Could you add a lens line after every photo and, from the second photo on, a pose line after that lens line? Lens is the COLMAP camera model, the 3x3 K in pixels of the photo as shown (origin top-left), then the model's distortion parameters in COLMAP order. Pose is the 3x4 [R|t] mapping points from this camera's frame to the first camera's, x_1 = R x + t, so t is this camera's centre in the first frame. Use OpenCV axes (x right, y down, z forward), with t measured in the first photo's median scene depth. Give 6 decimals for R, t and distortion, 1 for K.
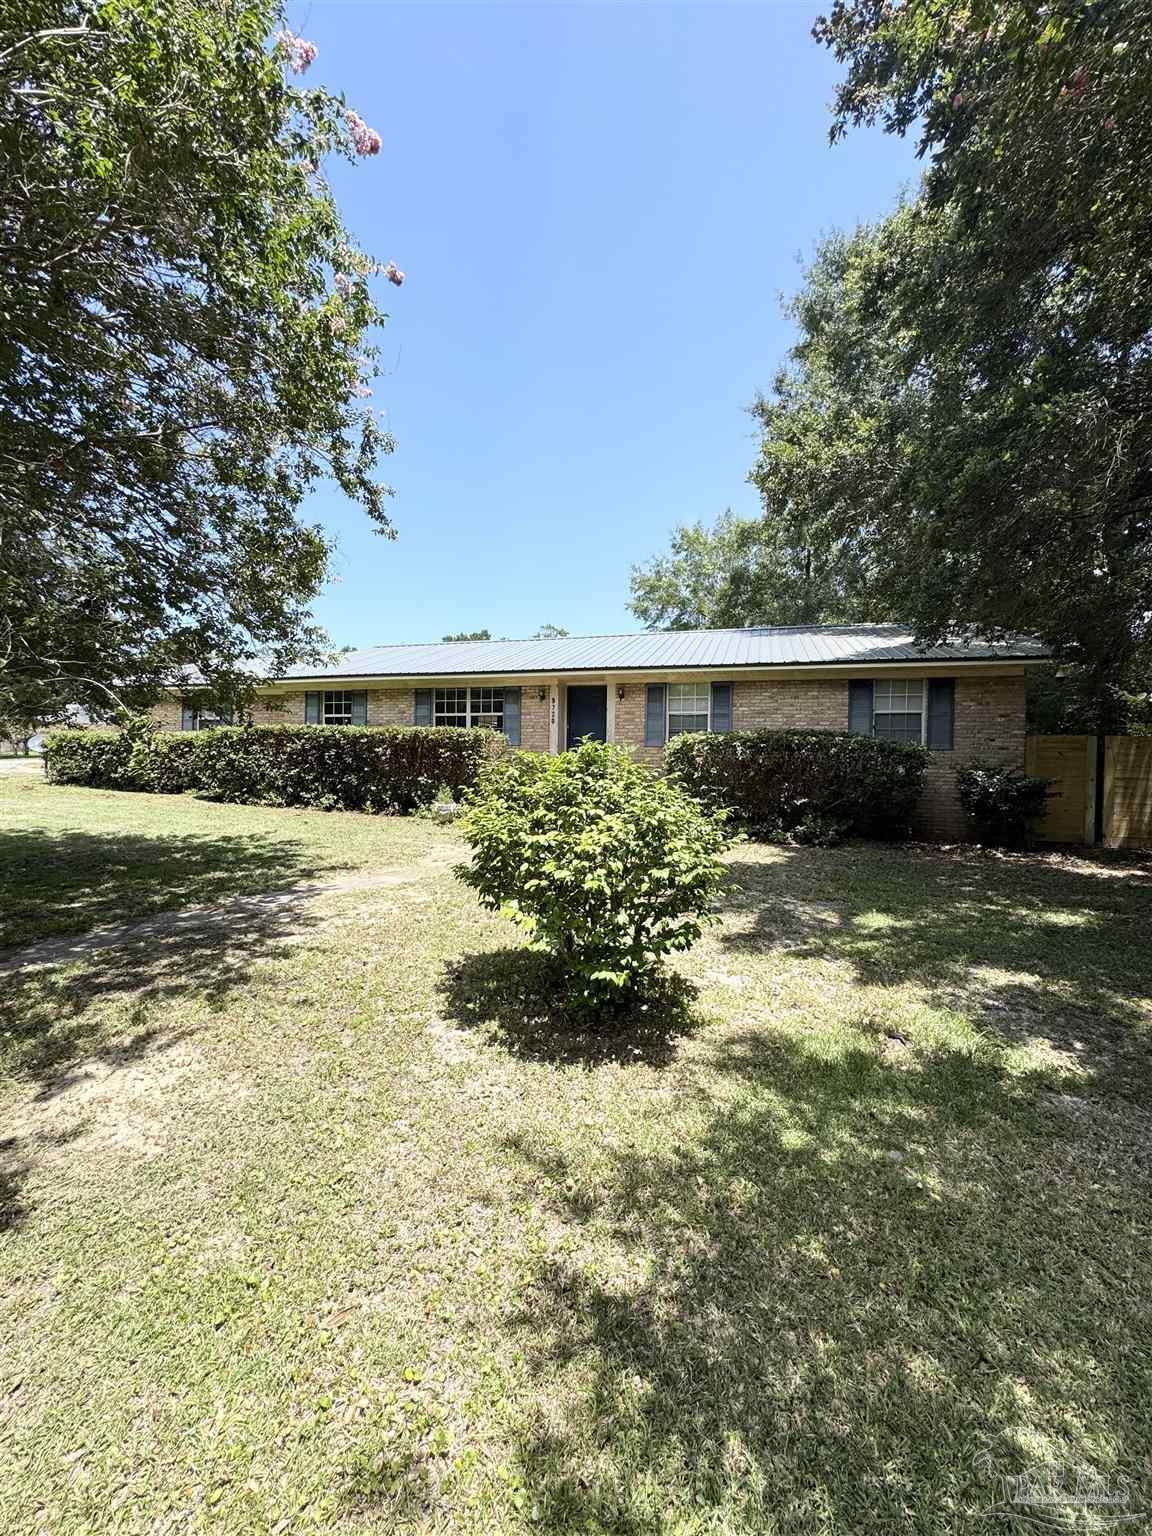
lens RADIAL K [[619.6, 0, 579.4], [0, 619.6, 767.7], [0, 0, 1]] dist [-0.002650, -0.000529]
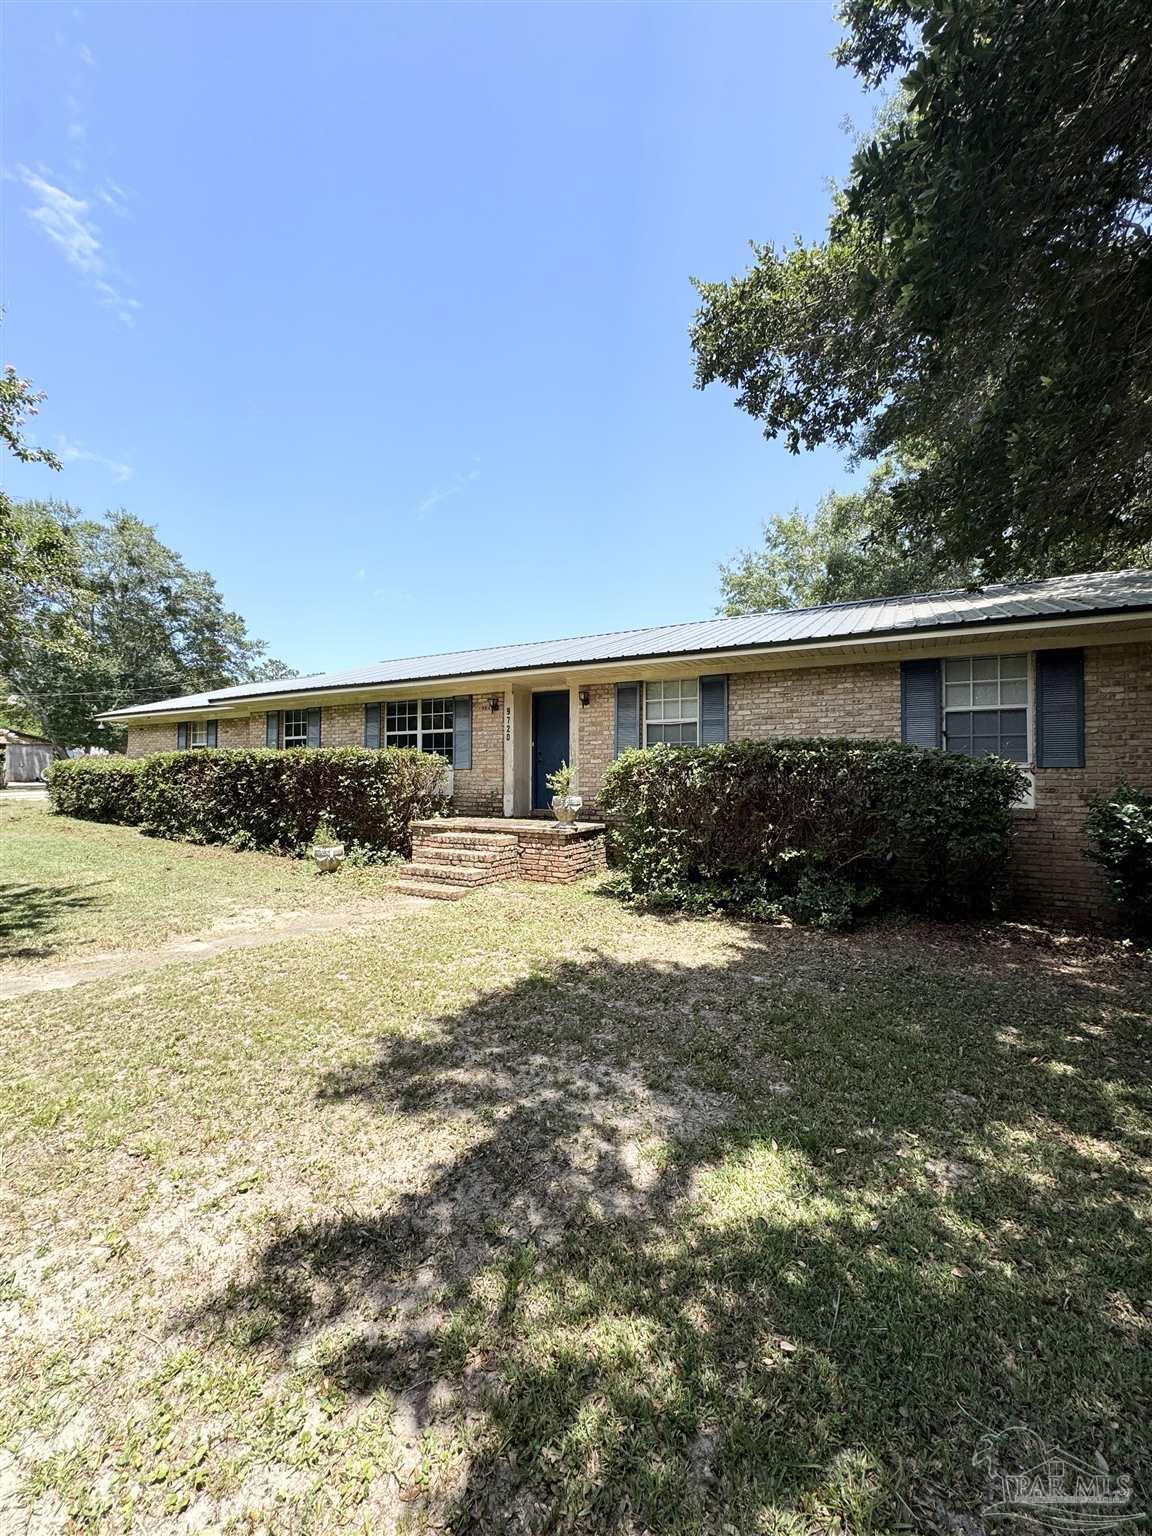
lens RADIAL K [[619.6, 0, 578.0], [0, 619.6, 769.3], [0, 0, 1]] dist [-0.002650, -0.000529]
pose [[0.976716, -0.014000, -0.214080, 0.217308], [0.007363, 0.999468, -0.031771, -0.010036], [0.214411, 0.029455, 0.976299, 0.266810]]
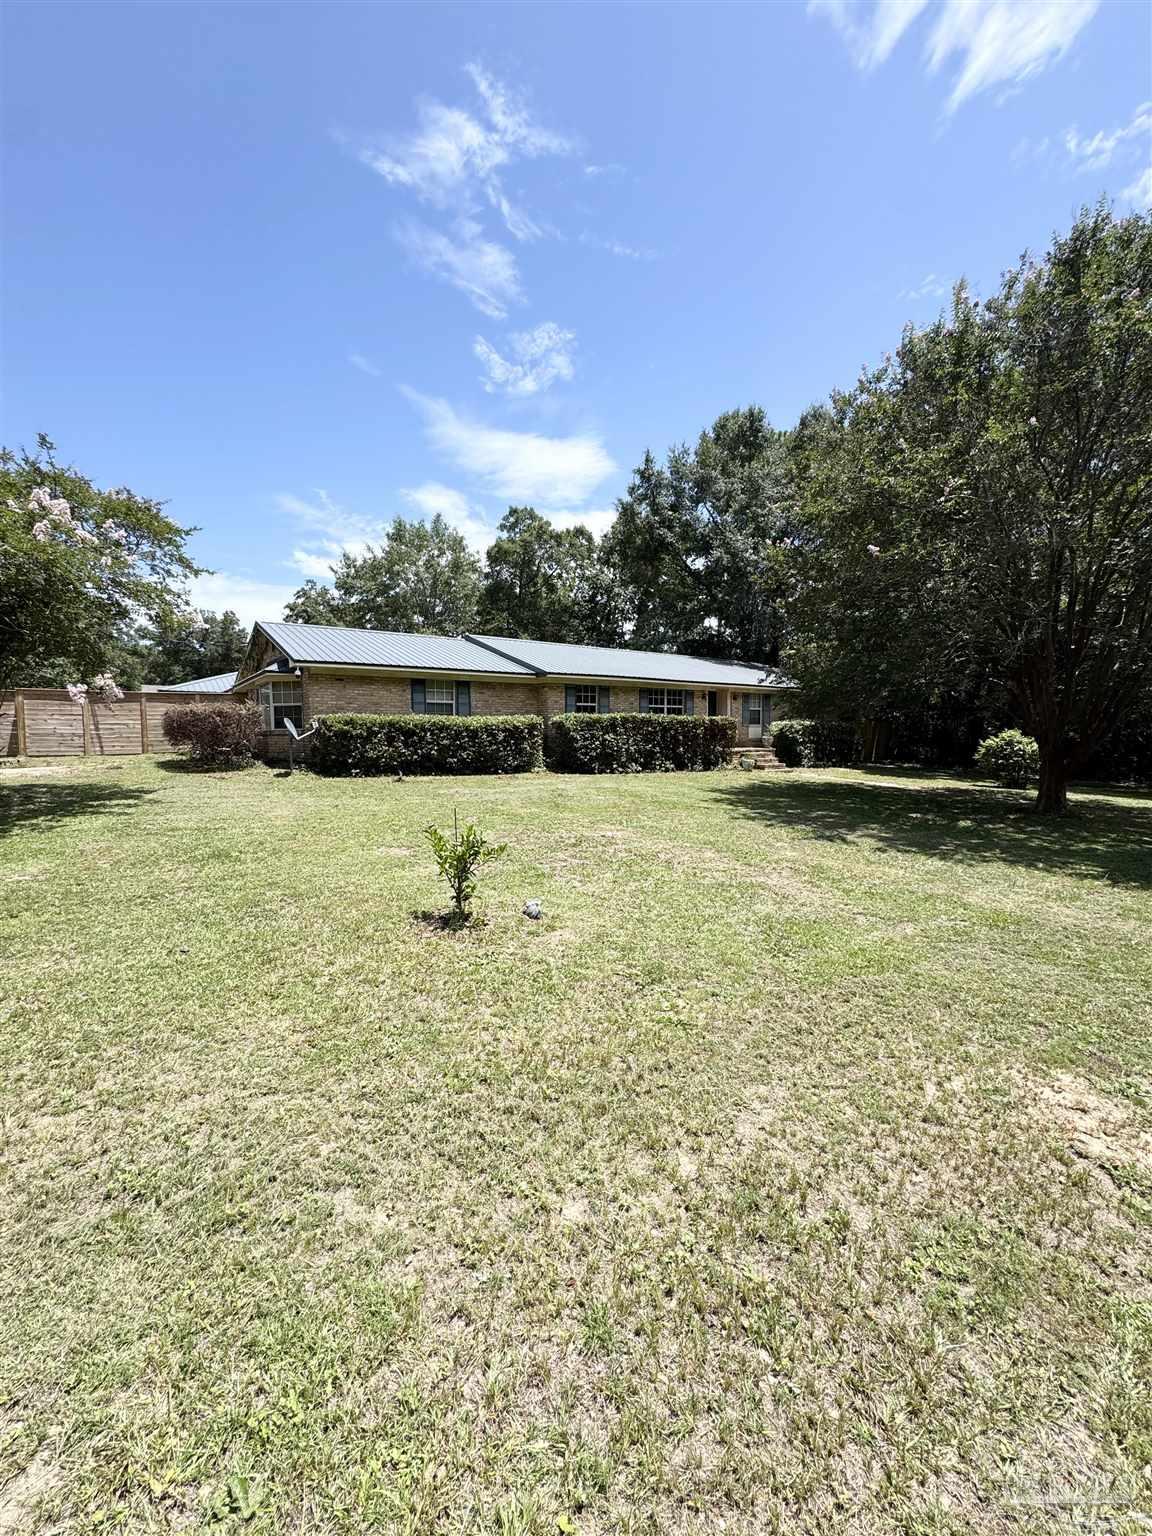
lens RADIAL K [[619.6, 0, 572.5], [0, 619.6, 766.6], [0, 0, 1]] dist [-0.002650, -0.000529]
pose [[0.588070, -0.061988, 0.806431, -1.681624], [0.027843, 0.998019, 0.056411, -0.032812], [-0.808331, -0.010720, 0.588631, 0.309982]]
